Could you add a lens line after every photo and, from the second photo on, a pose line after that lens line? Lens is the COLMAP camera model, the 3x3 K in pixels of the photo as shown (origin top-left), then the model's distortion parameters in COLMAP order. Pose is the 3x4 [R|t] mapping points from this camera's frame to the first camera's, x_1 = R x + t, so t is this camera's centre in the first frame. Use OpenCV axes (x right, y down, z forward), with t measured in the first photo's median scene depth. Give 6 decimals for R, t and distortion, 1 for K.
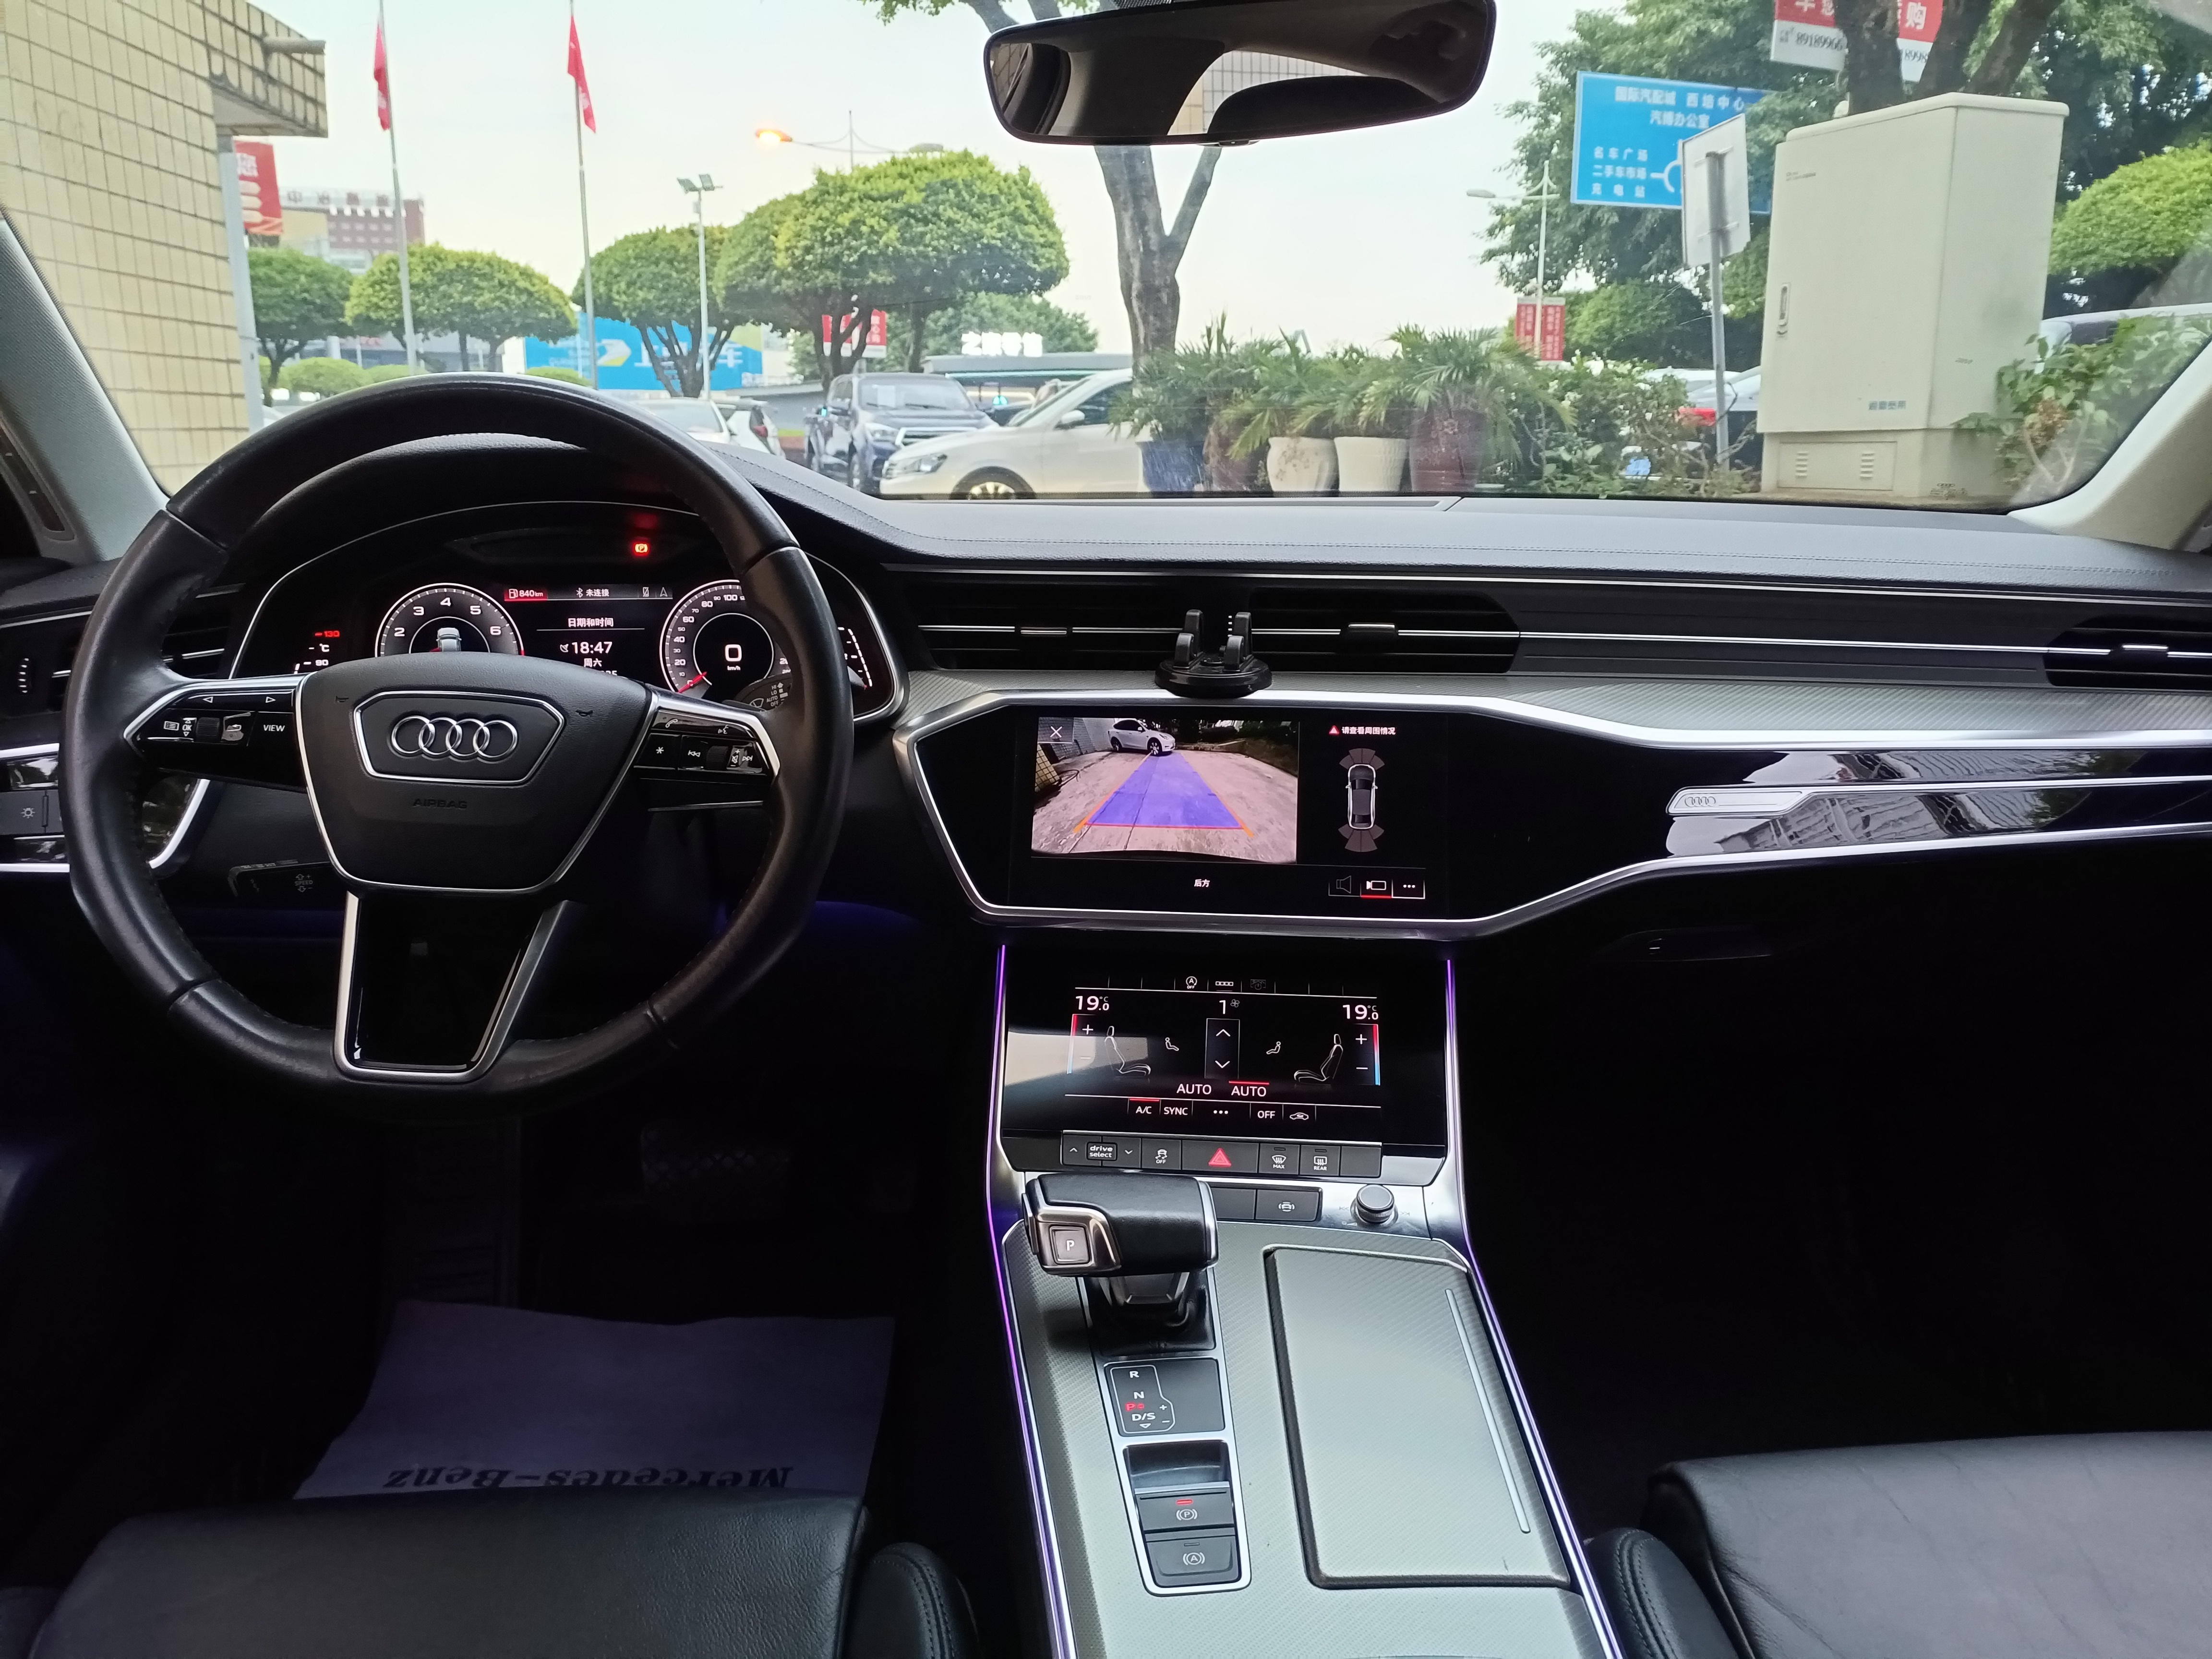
lens RADIAL K [[1646.6, 0, 1102.7], [0, 1646.6, 837.6], [0, 0, 1]] dist [0.010491, -0.017041]
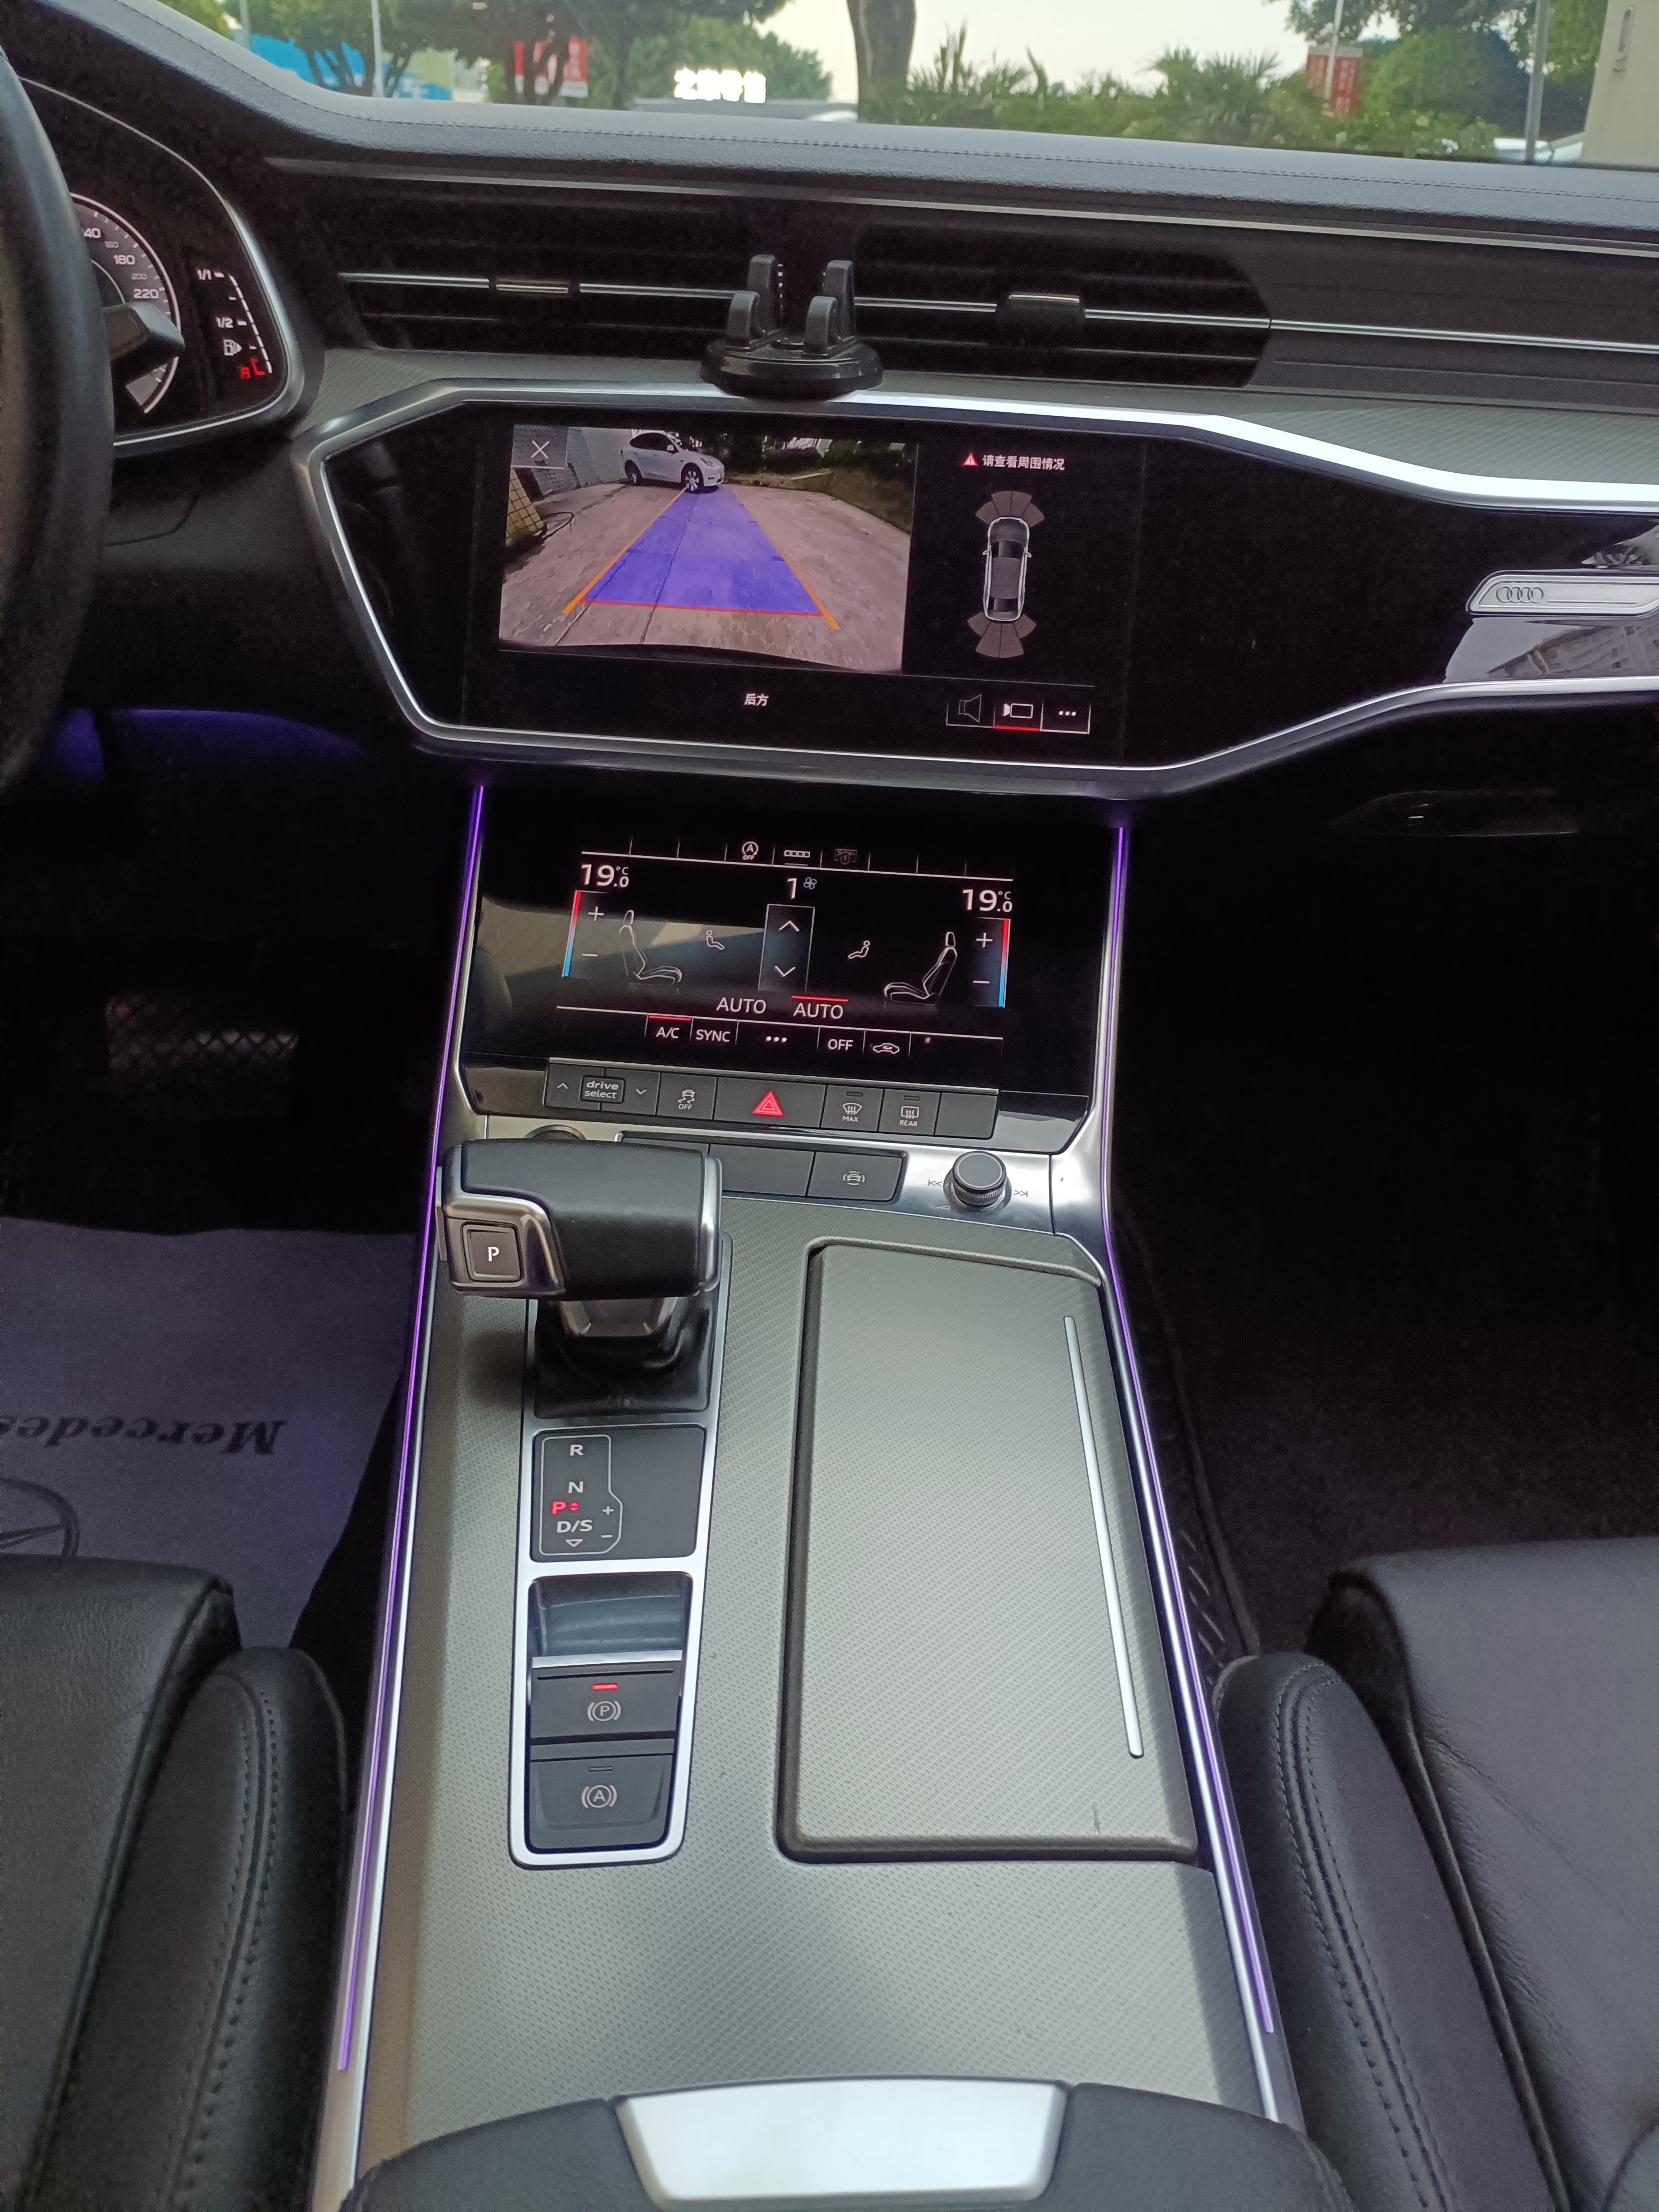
lens RADIAL K [[1646.6, 0, 814.6], [0, 1646.6, 1117.0], [0, 0, 1]] dist [0.010491, -0.017041]
pose [[0.999527, 0.030300, 0.005339, 0.078034], [-0.030644, 0.964892, 0.260854, 0.014832], [0.002753, -0.260894, 0.965363, 0.288567]]
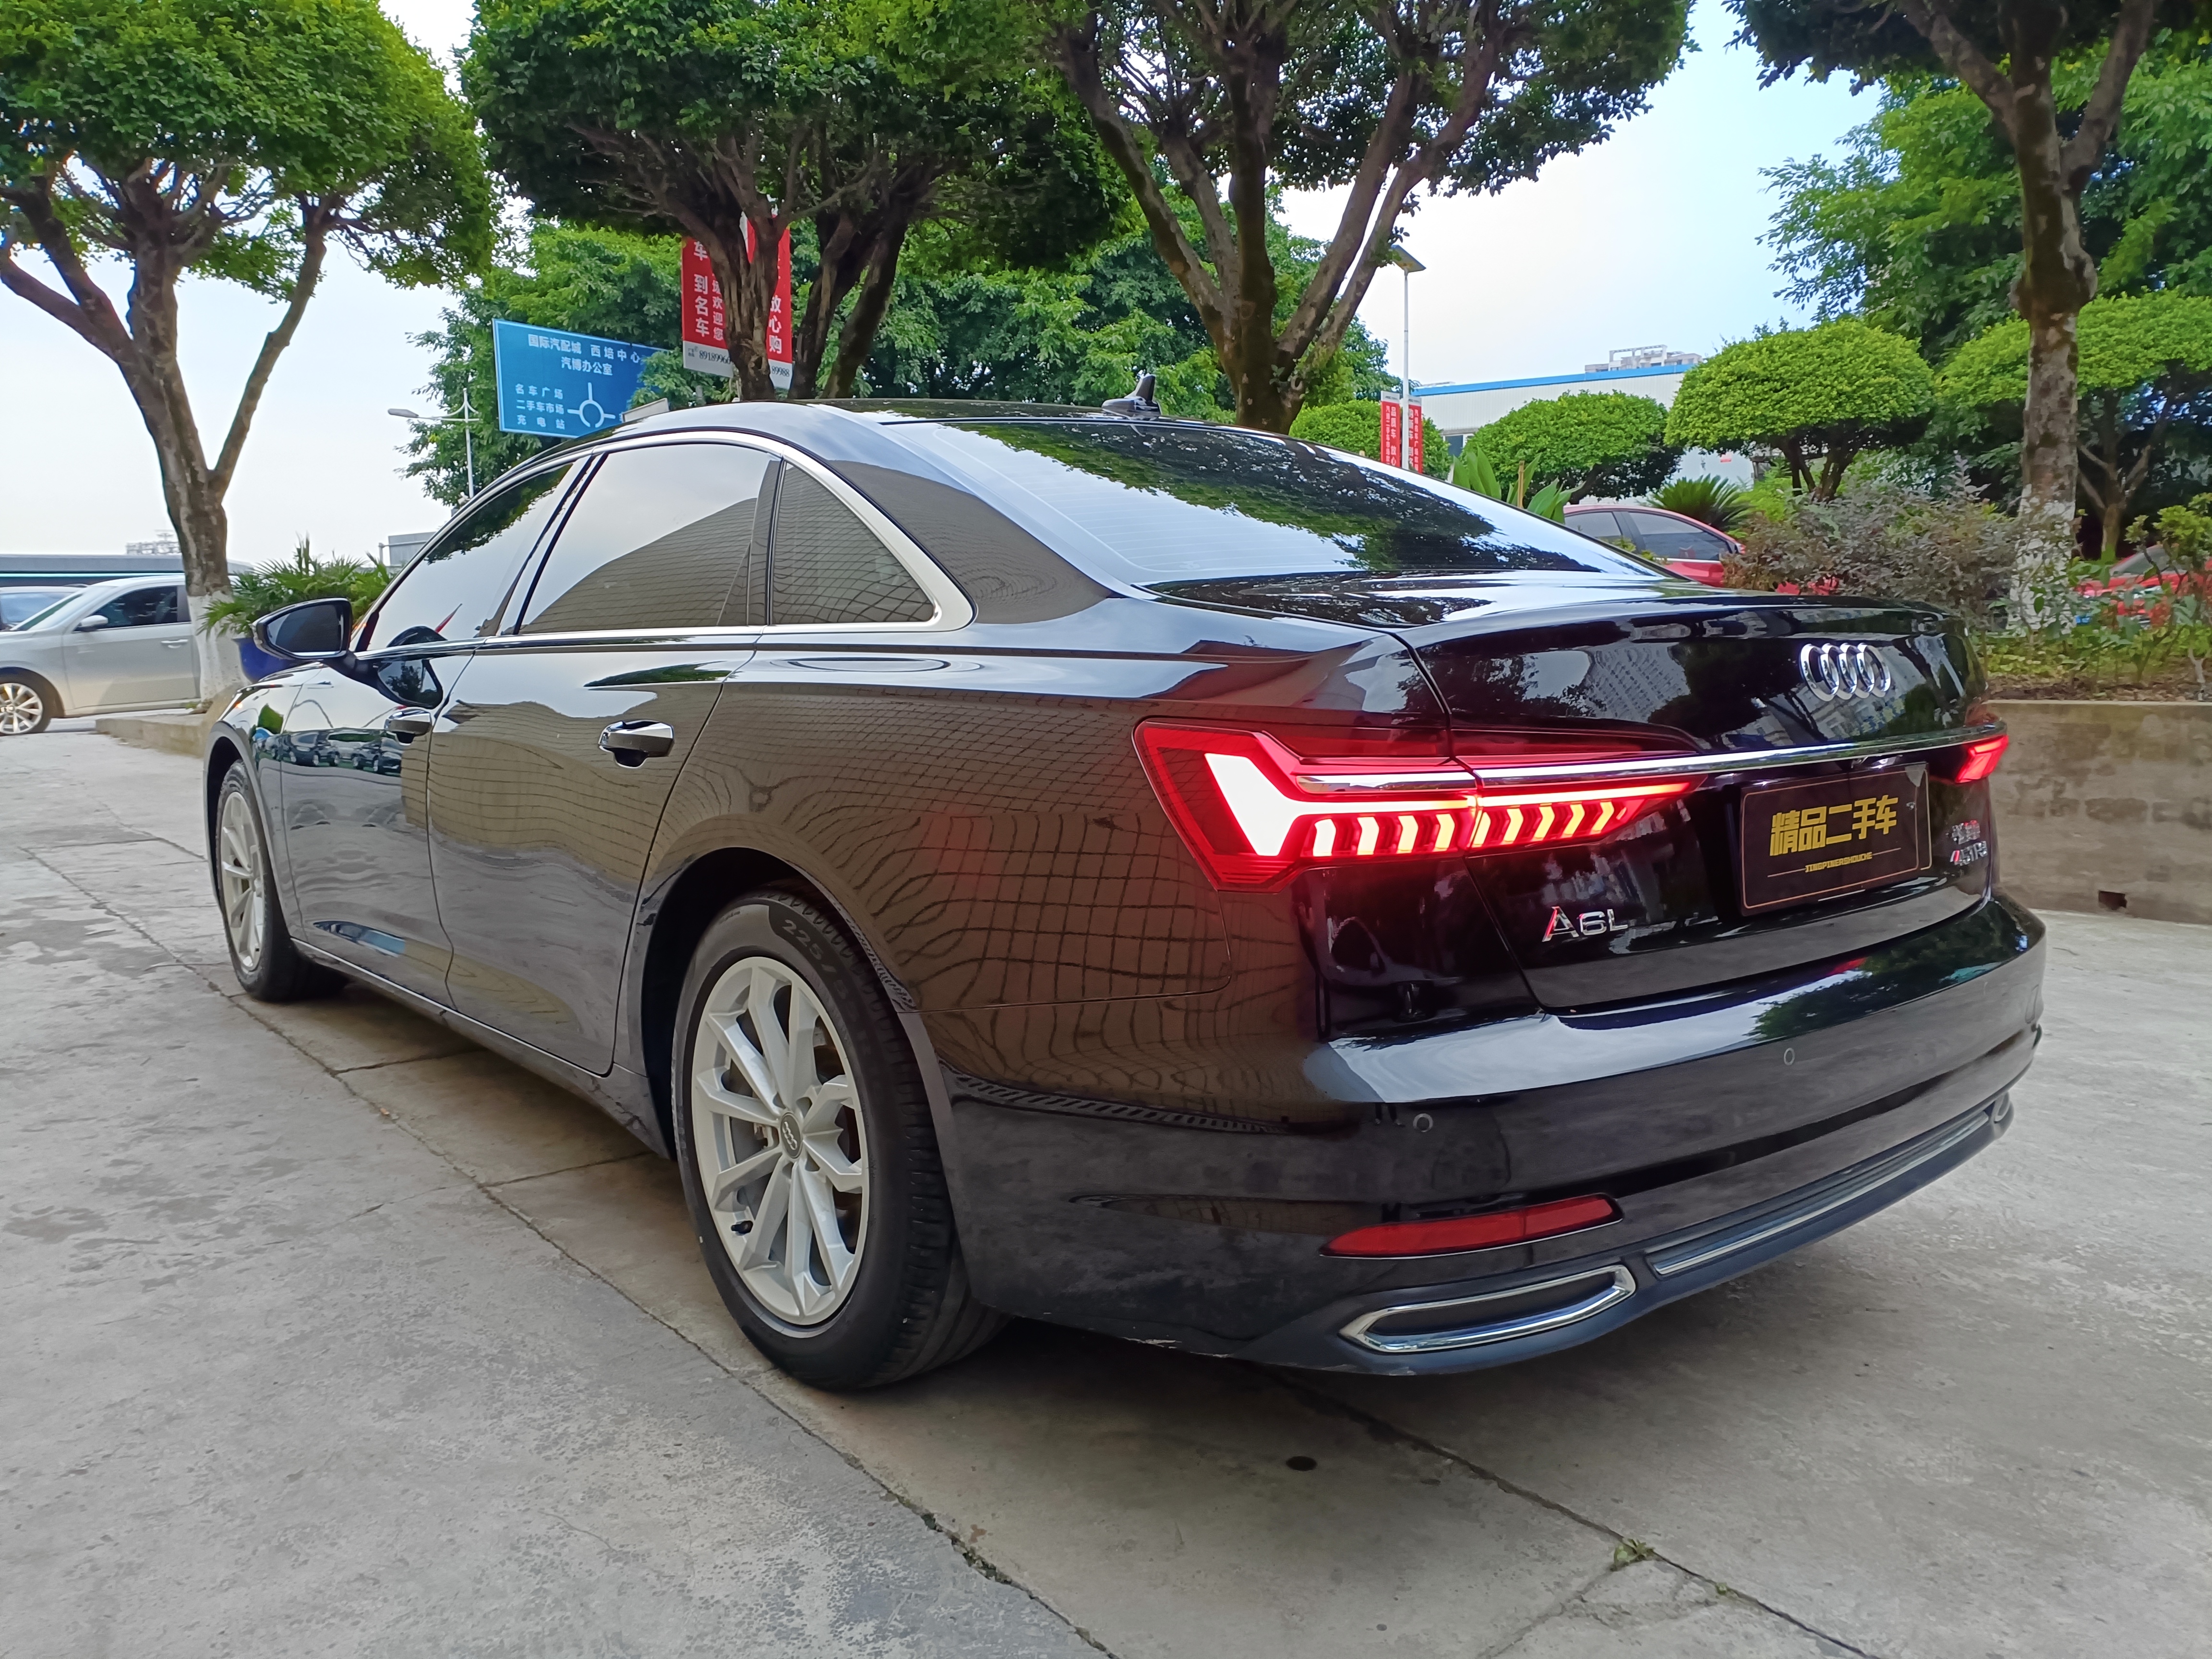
lens RADIAL K [[1646.6, 0, 1138.7], [0, 1646.6, 833.1], [0, 0, 1]] dist [0.010491, -0.017041]
pose [[0.801702, -0.084823, 0.591675, -1.537195], [0.155648, 0.985355, -0.069636, 0.789111], [-0.577103, 0.147921, 0.803164, -3.015245]]
